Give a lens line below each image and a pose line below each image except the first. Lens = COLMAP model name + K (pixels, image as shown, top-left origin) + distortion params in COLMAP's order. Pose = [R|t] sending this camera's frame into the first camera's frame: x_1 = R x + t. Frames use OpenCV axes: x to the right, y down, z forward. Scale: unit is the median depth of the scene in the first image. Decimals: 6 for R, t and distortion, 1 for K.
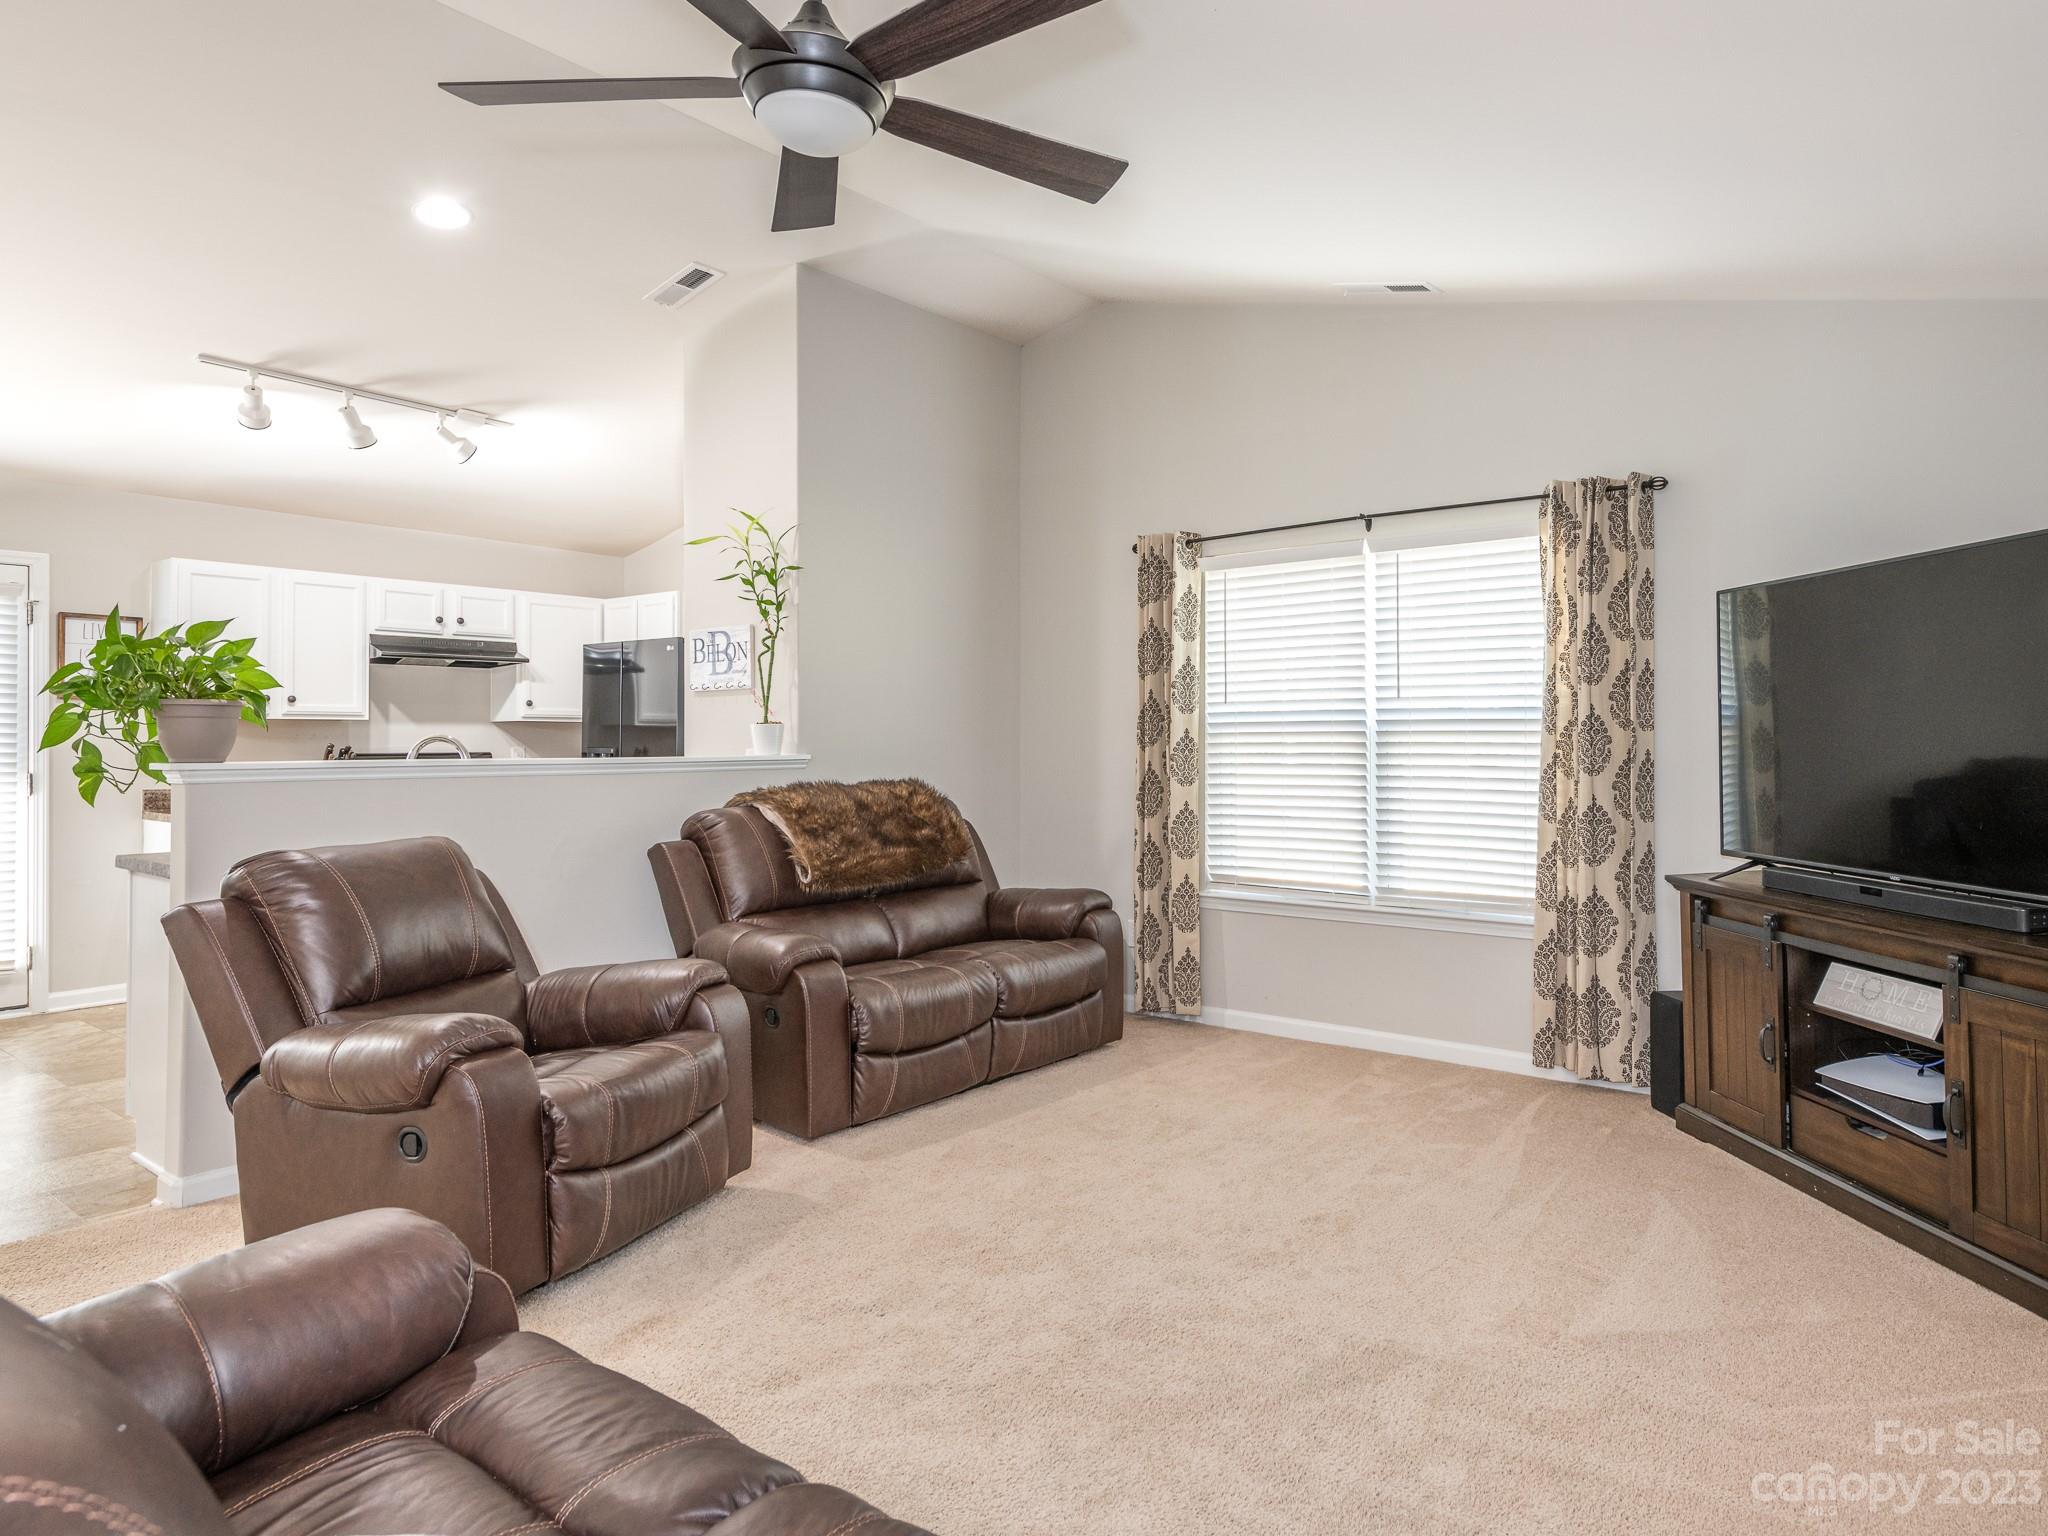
lens RADIAL K [[1164.3, 0, 1135.8], [0, 1164.3, 724.0], [0, 0, 1]] dist [0.007288, -0.002992]
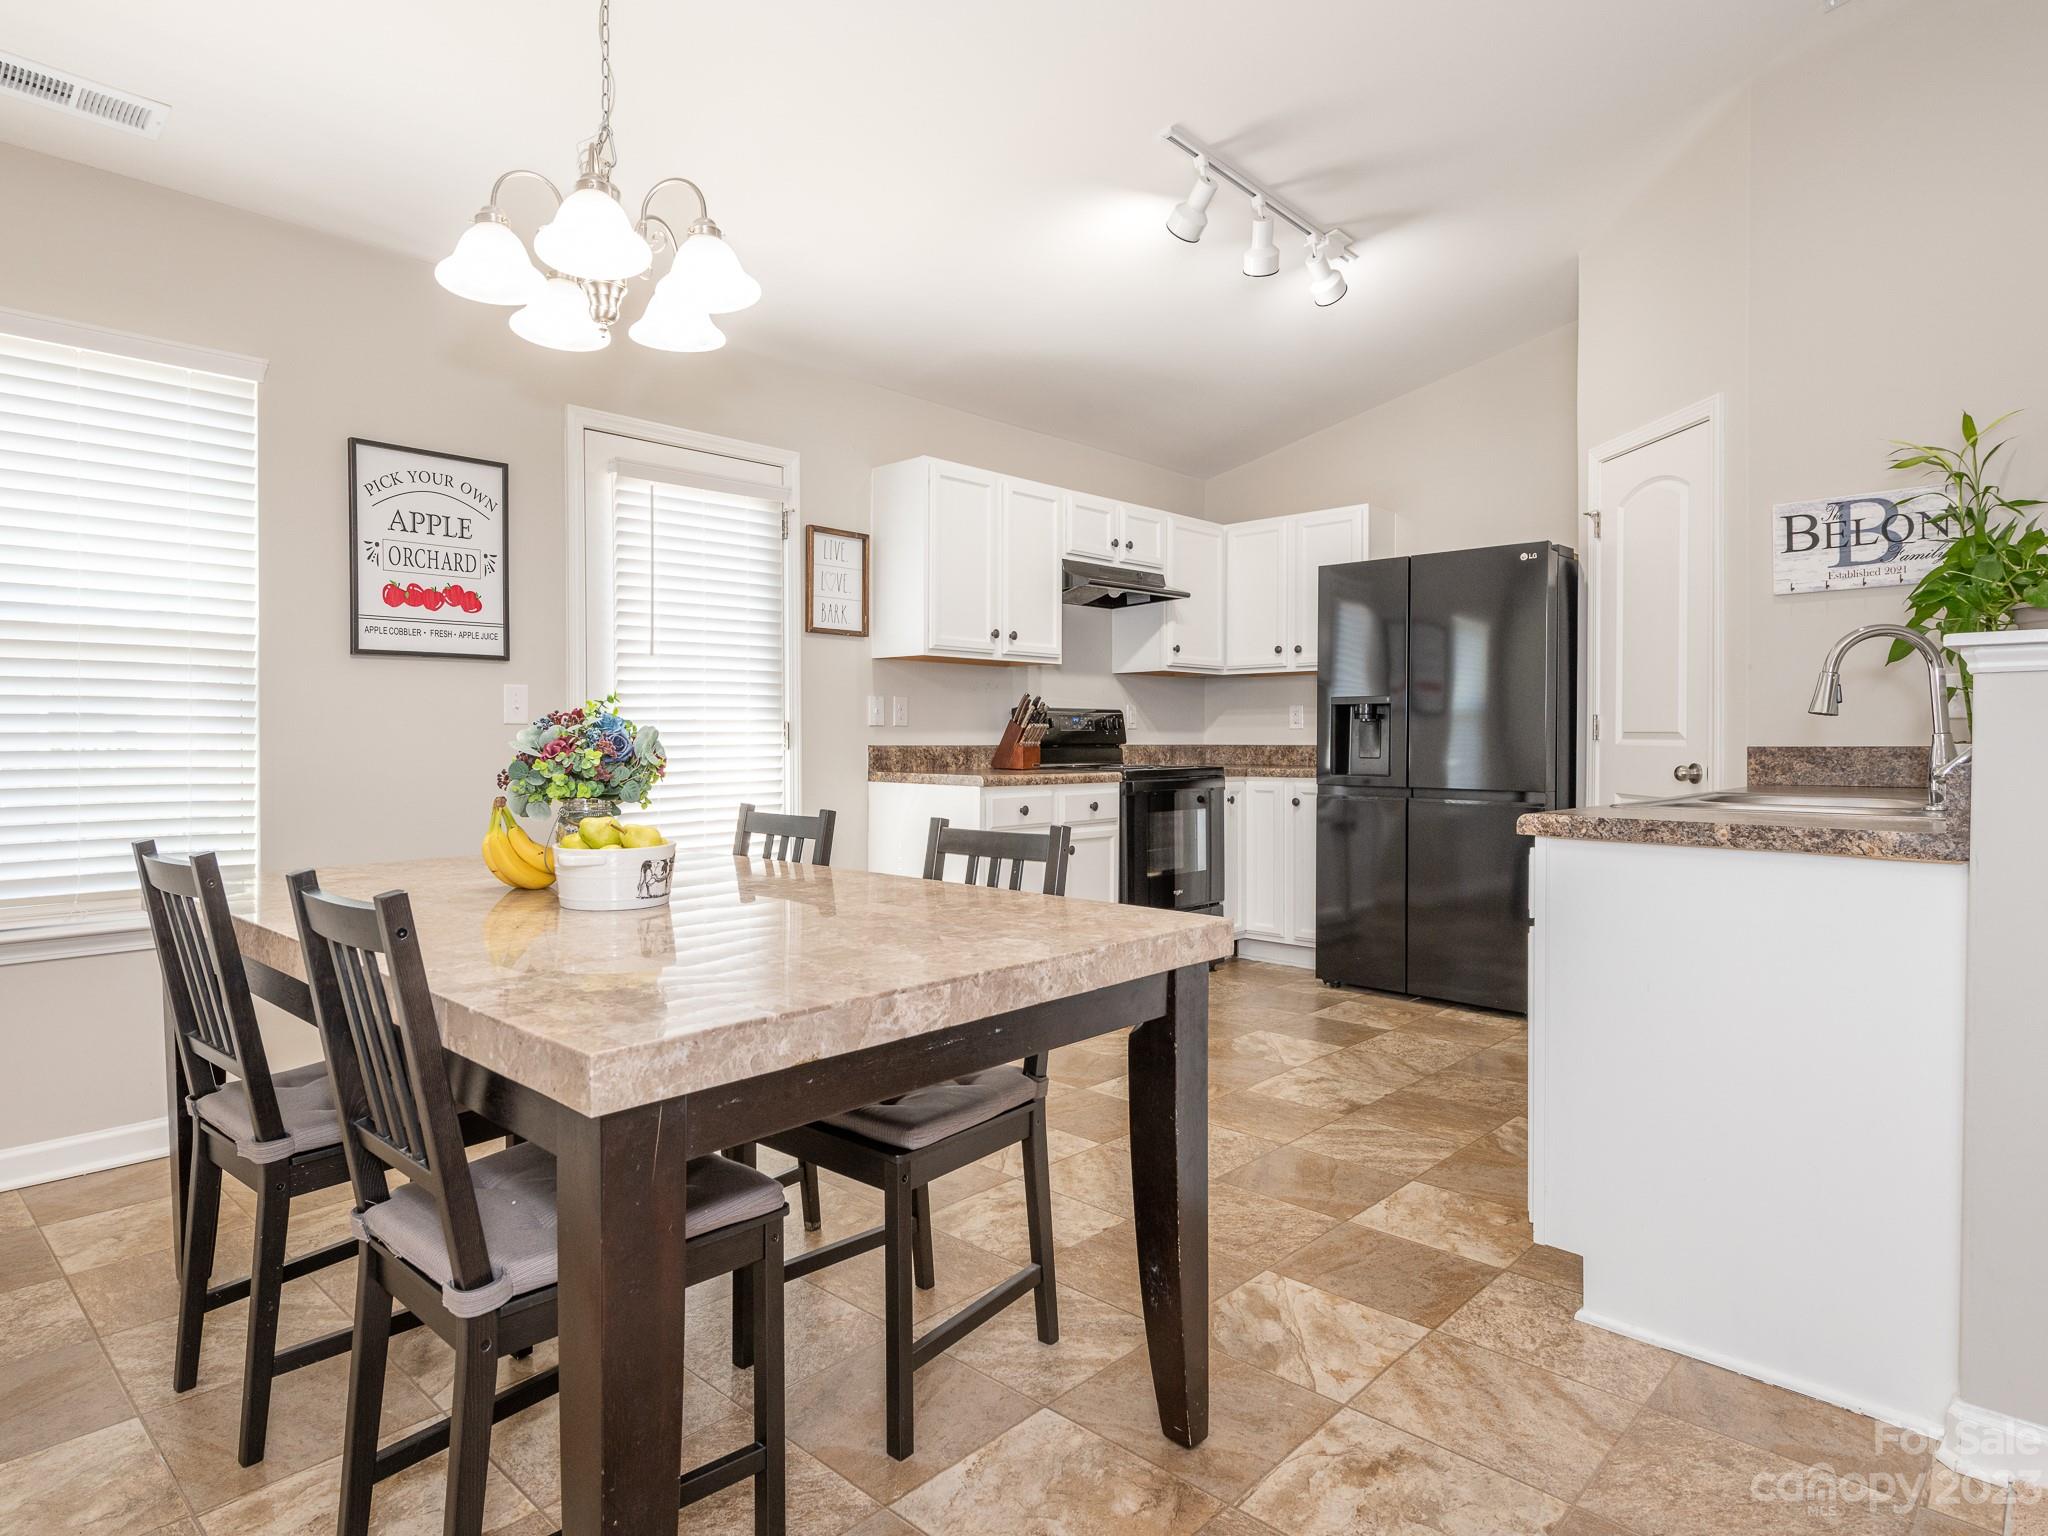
lens RADIAL K [[1164.3, 0, 958.2], [0, 1164.3, 742.1], [0, 0, 1]] dist [0.007288, -0.002992]
pose [[0.984074, -0.000225, -0.177761, -0.737577], [0.003478, 0.999832, 0.017987, 0.045054], [0.177728, -0.018319, 0.983909, 0.240109]]
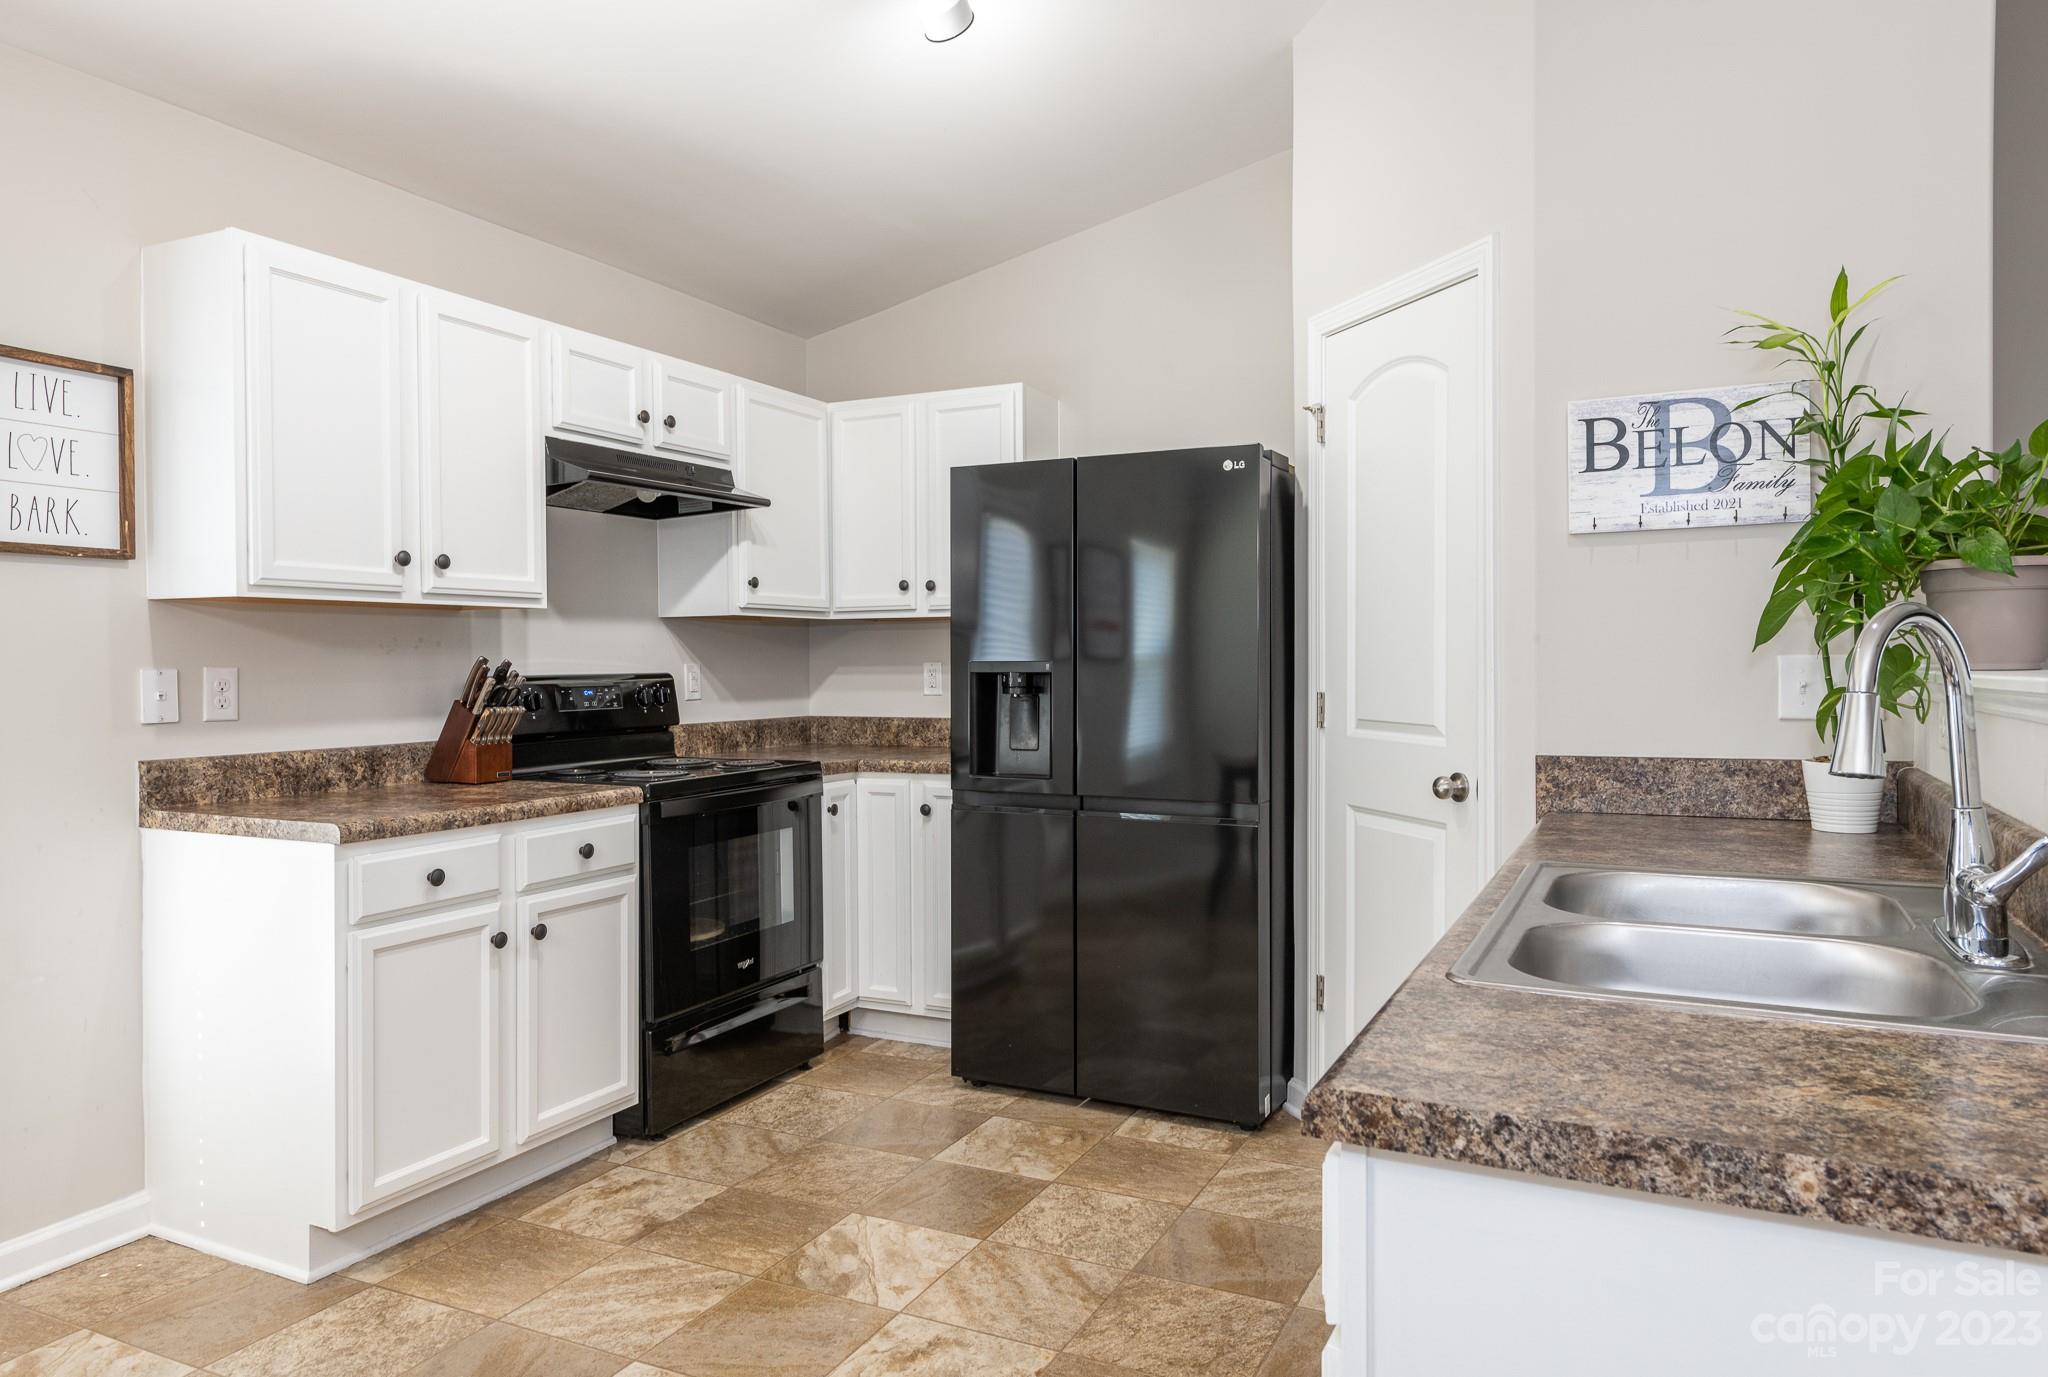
lens RADIAL K [[1305.5, 0, 1054.7], [0, 1305.5, 675.6], [0, 0, 1]] dist [0.021358, 0.000113]
pose [[0.986264, -0.009669, 0.164892, -0.677926], [0.005081, 0.999589, 0.028220, 0.013311], [-0.165097, -0.026994, 0.985908, 0.519155]]
